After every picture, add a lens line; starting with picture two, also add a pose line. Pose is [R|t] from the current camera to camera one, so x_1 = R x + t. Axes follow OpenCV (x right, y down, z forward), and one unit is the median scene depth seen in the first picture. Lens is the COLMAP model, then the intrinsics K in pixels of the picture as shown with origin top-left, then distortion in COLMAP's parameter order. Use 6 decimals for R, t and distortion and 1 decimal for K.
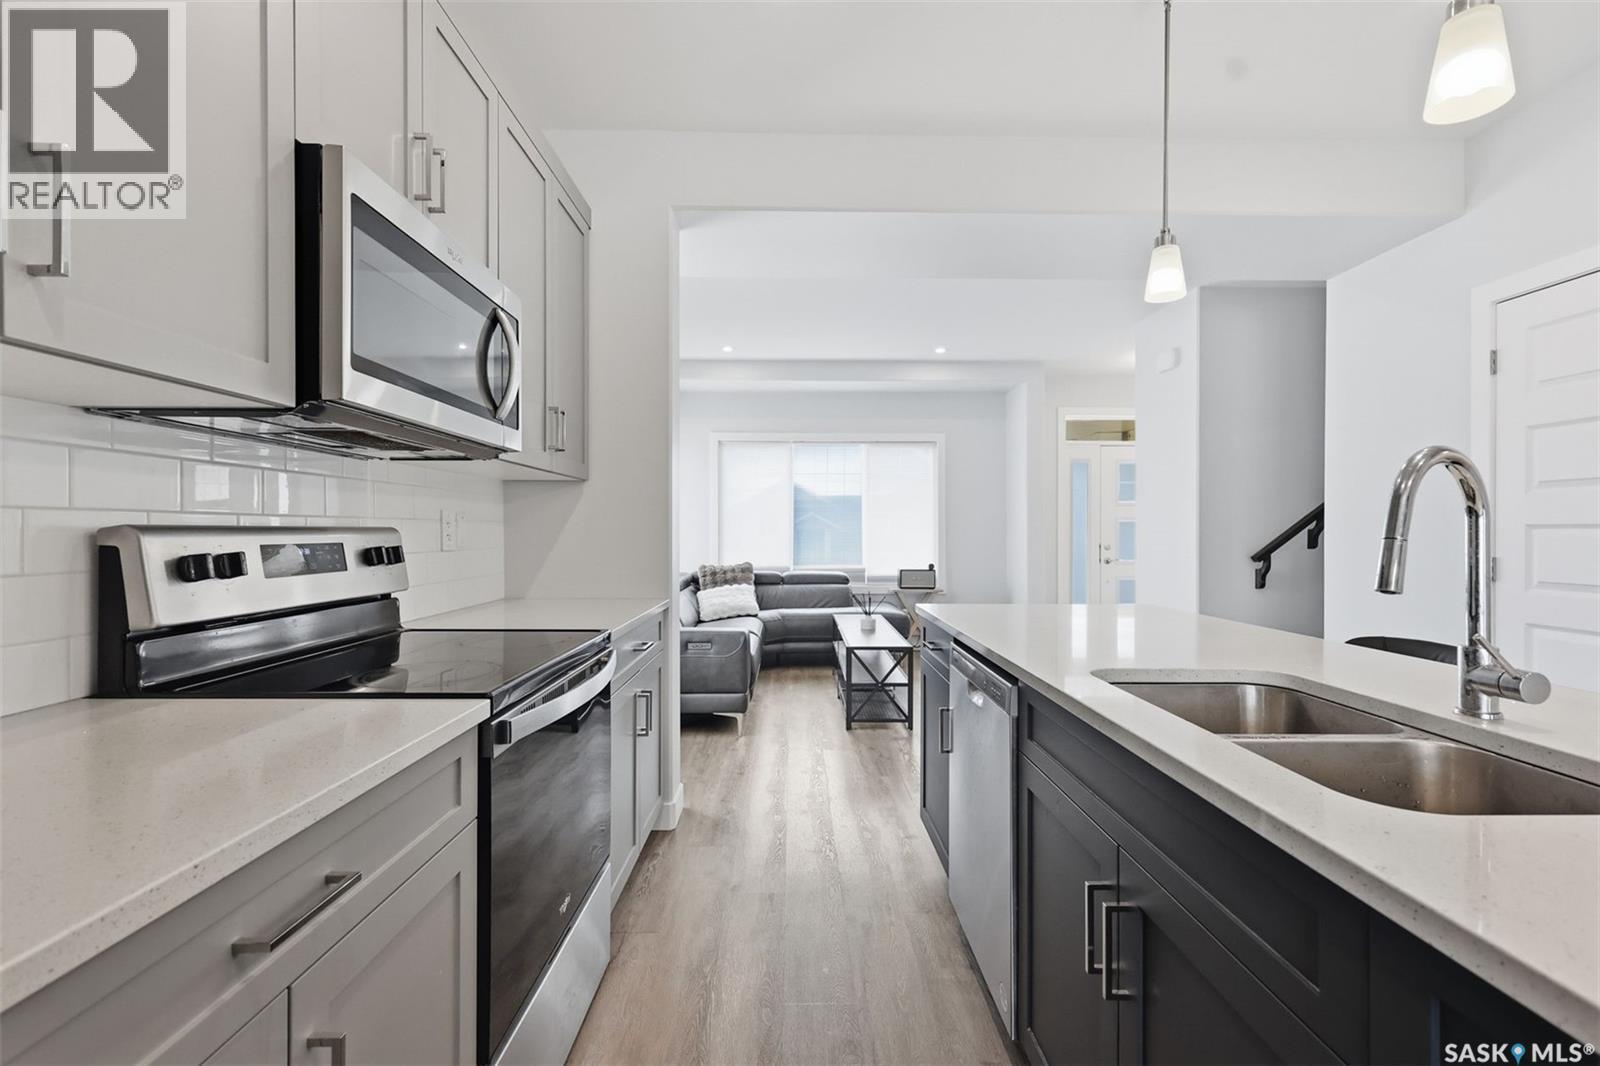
lens RADIAL K [[713.0, 0, 797.9], [0, 713.0, 534.3], [0, 0, 1]] dist [0.002295, 0.000070]
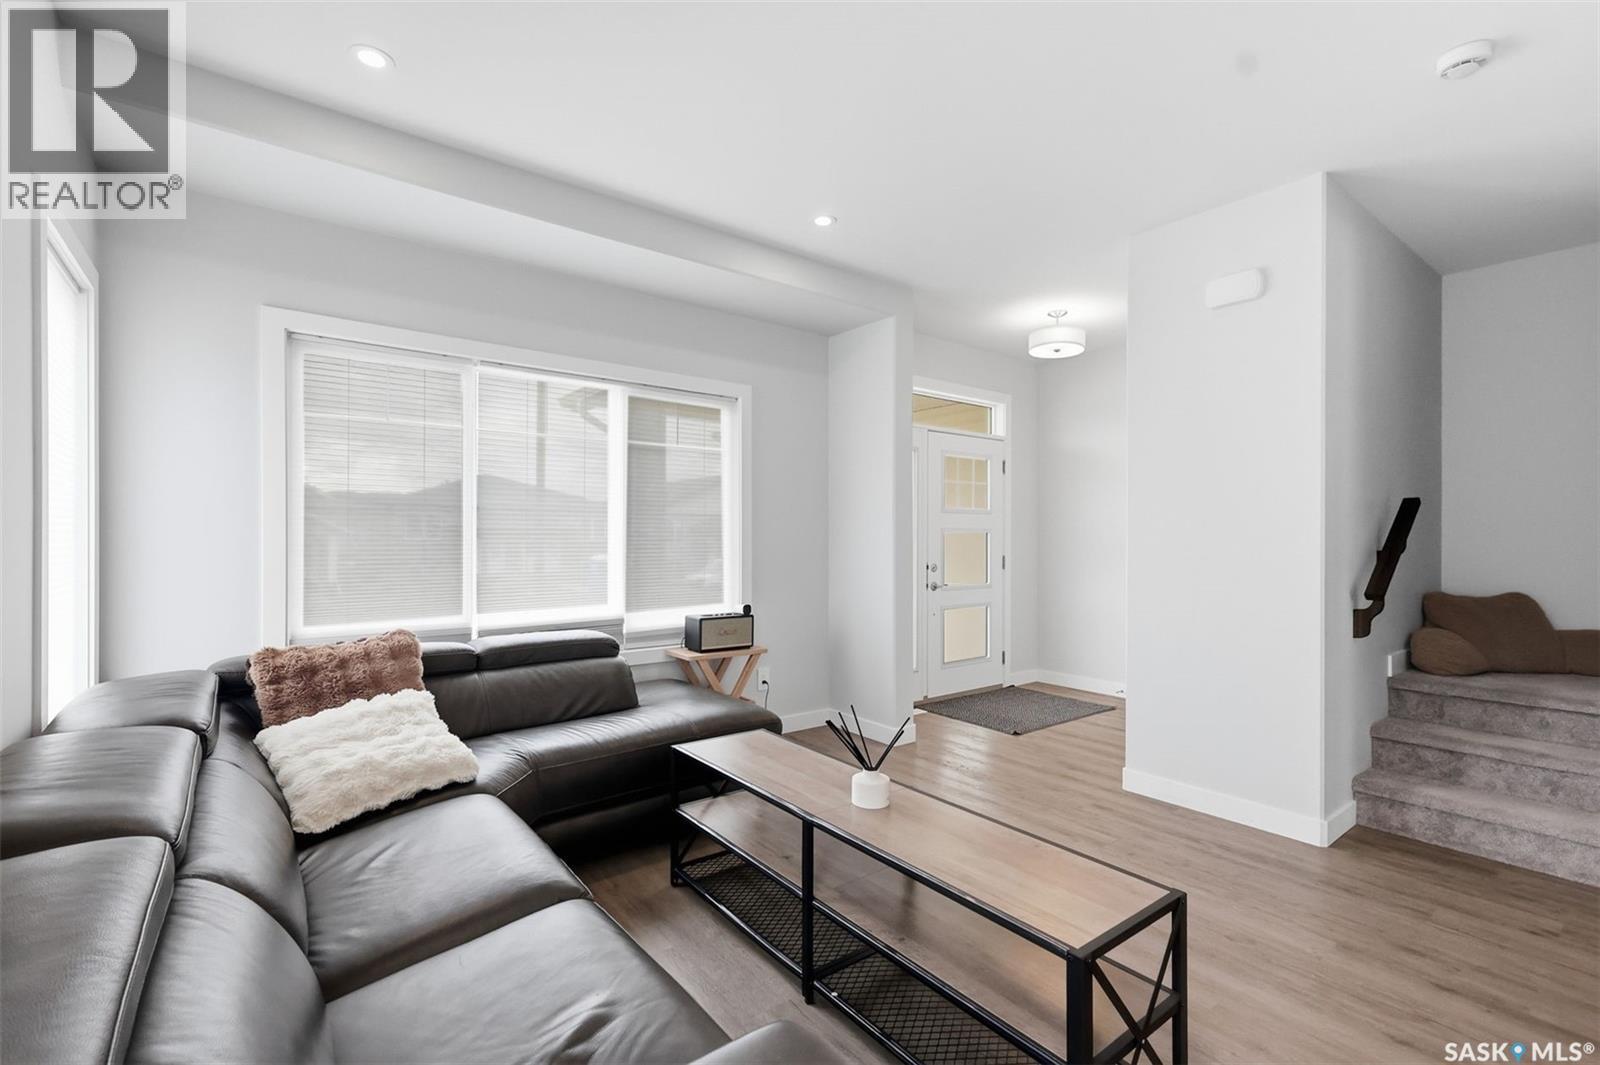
lens RADIAL K [[713.0, 0, 797.9], [0, 713.0, 533.8], [0, 0, 1]] dist [0.002295, 0.000070]
pose [[0.798912, 0.004040, 0.601434, -0.240975], [0.000729, 0.999970, -0.007686, -0.021571], [-0.601447, 0.006579, 0.798885, 0.971071]]
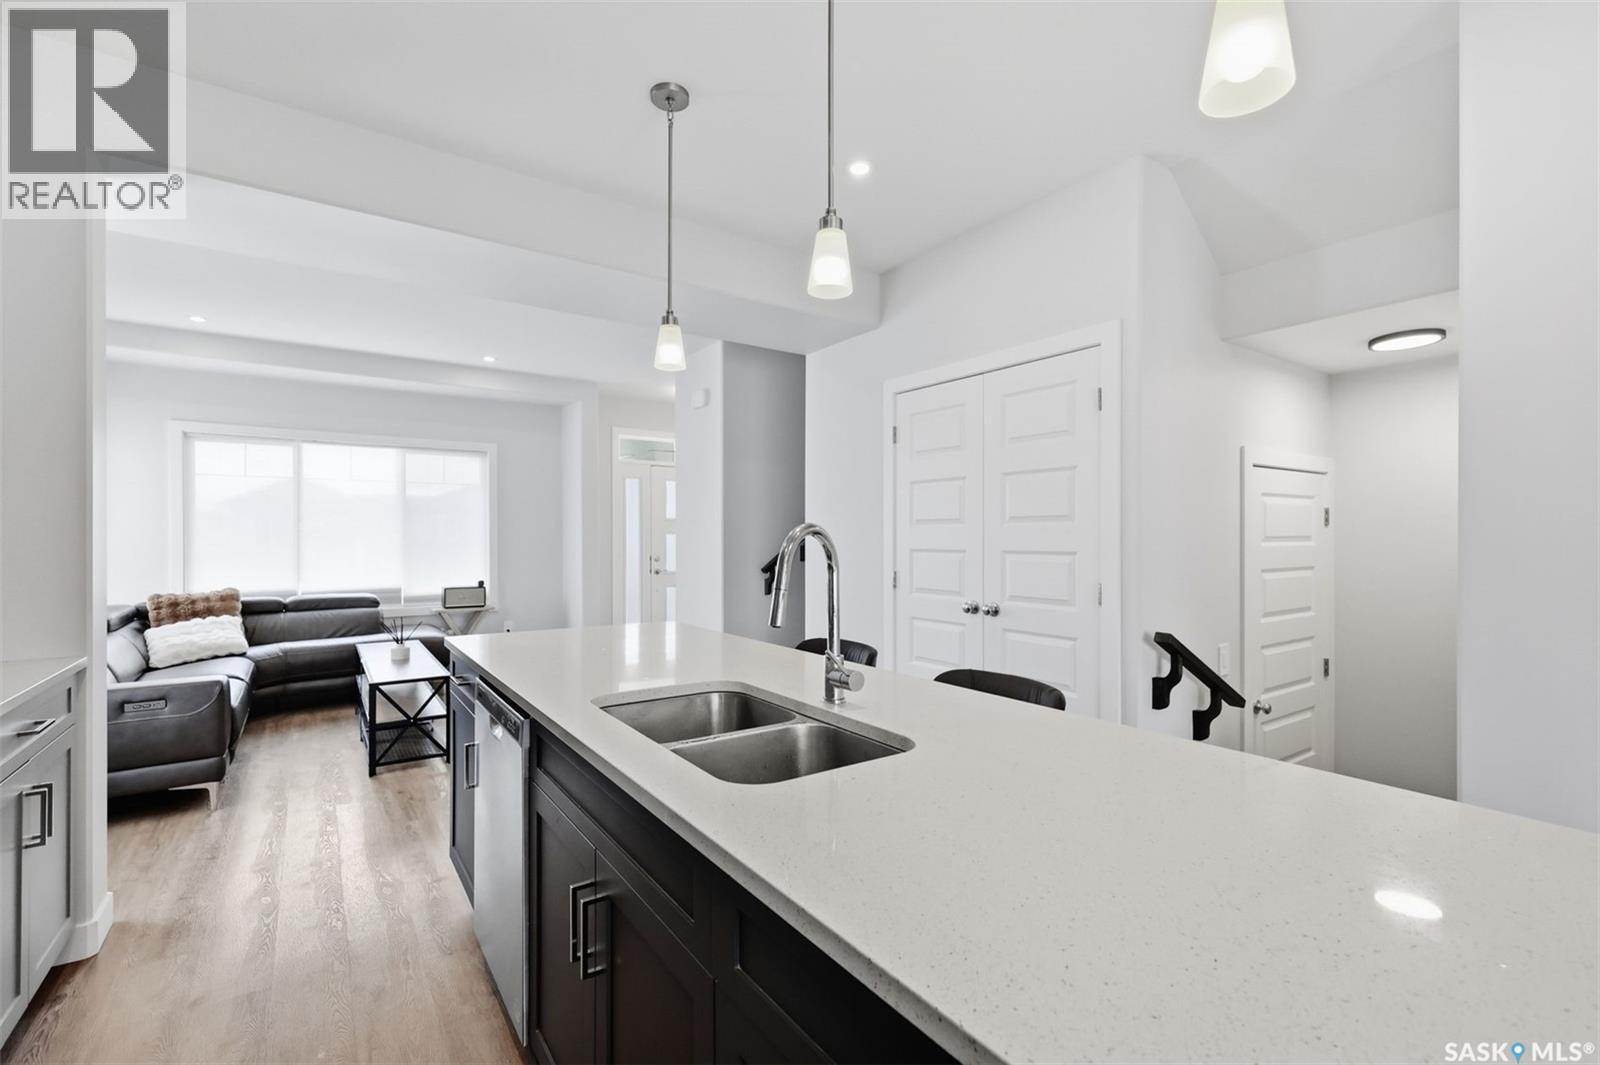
lens RADIAL K [[713.2, 0, 812.5], [0, 713.2, 534.7], [0, 0, 1]] dist [0.002567, 0.000227]
pose [[0.822103, -0.000565, 0.569338, 0.017793], [0.003751, 0.999983, -0.004423, -0.025640], [-0.569326, 0.005772, 0.822091, -0.059528]]
